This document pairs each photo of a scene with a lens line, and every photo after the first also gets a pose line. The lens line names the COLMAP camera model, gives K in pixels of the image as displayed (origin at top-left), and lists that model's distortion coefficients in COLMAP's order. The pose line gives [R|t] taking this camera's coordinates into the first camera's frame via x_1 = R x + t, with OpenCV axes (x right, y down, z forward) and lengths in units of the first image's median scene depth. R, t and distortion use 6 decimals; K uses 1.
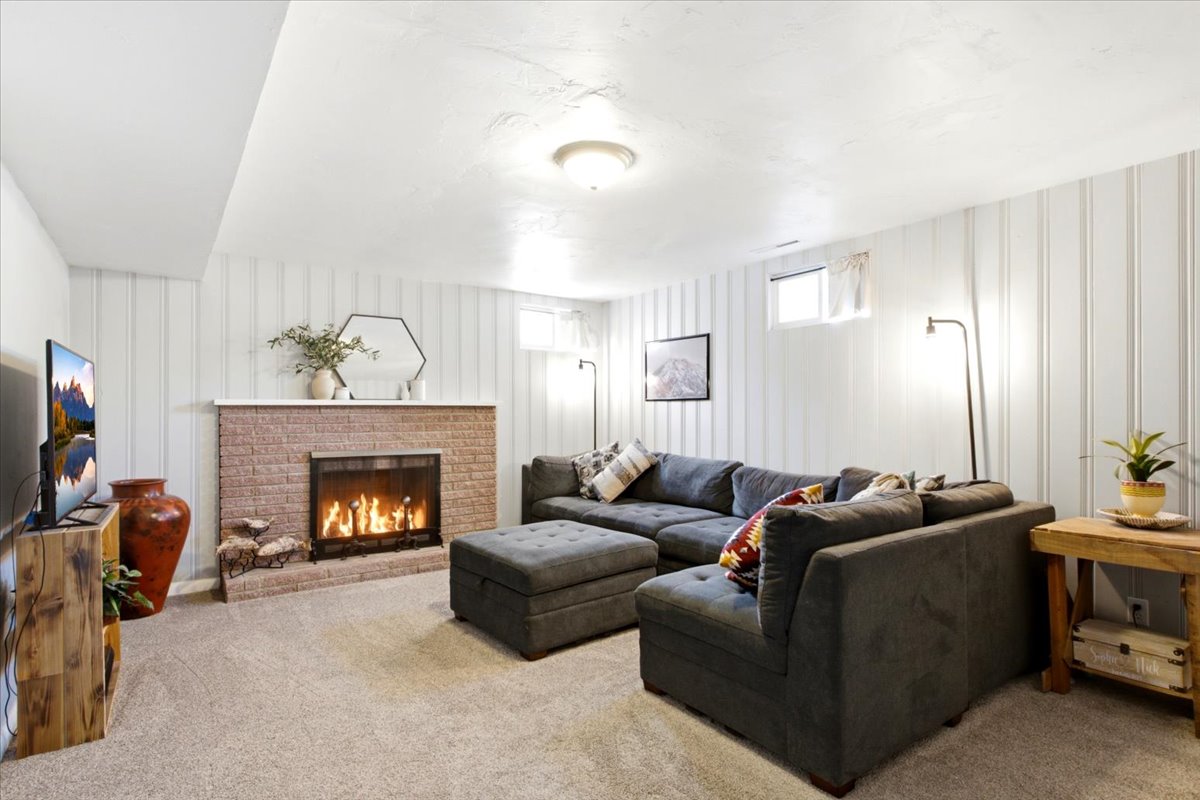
lens RADIAL K [[578.1, 0, 602.3], [0, 578.1, 400.5], [0, 0, 1]] dist [-0.000482, -0.000382]
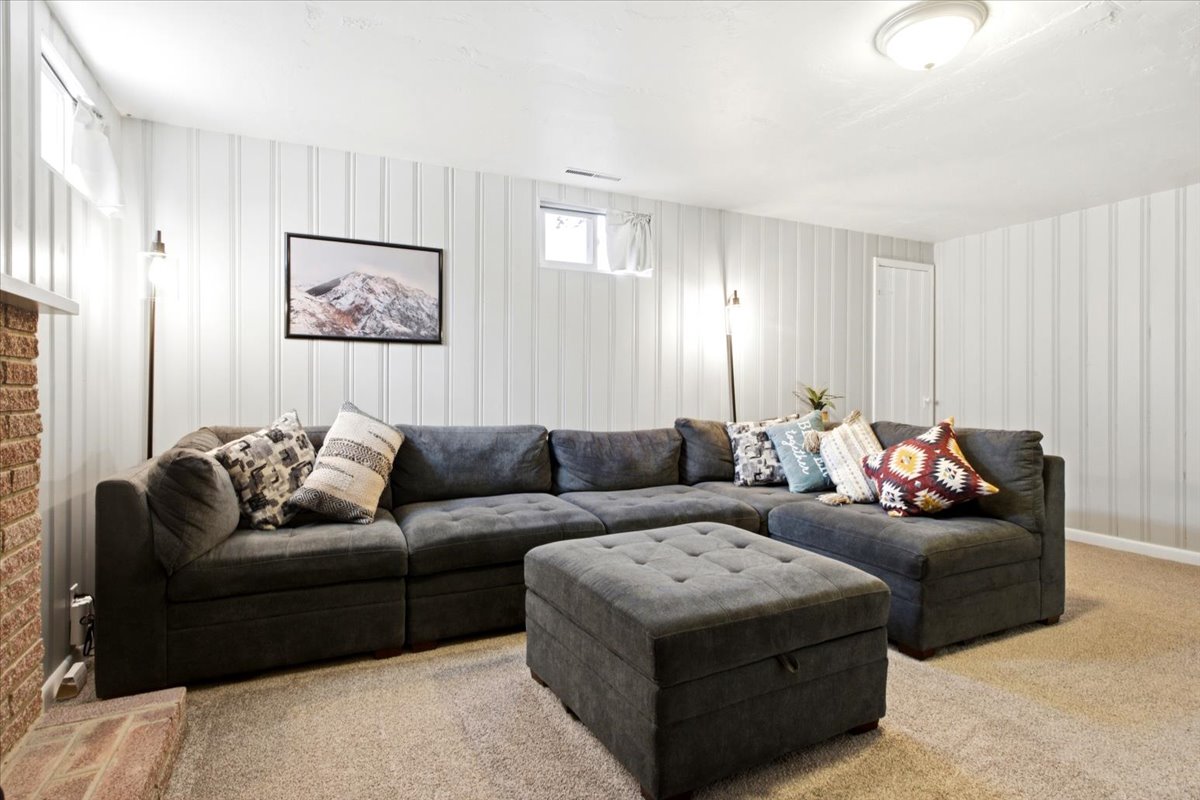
lens RADIAL K [[597.7, 0, 595.1], [0, 597.7, 385.5], [0, 0, 1]] dist [-0.002121, 0.000123]
pose [[0.217863, 0.007225, 0.975953, -0.475501], [-0.028509, 0.999593, -0.001036, 0.043613], [-0.975563, -0.027598, 0.217980, 0.655519]]
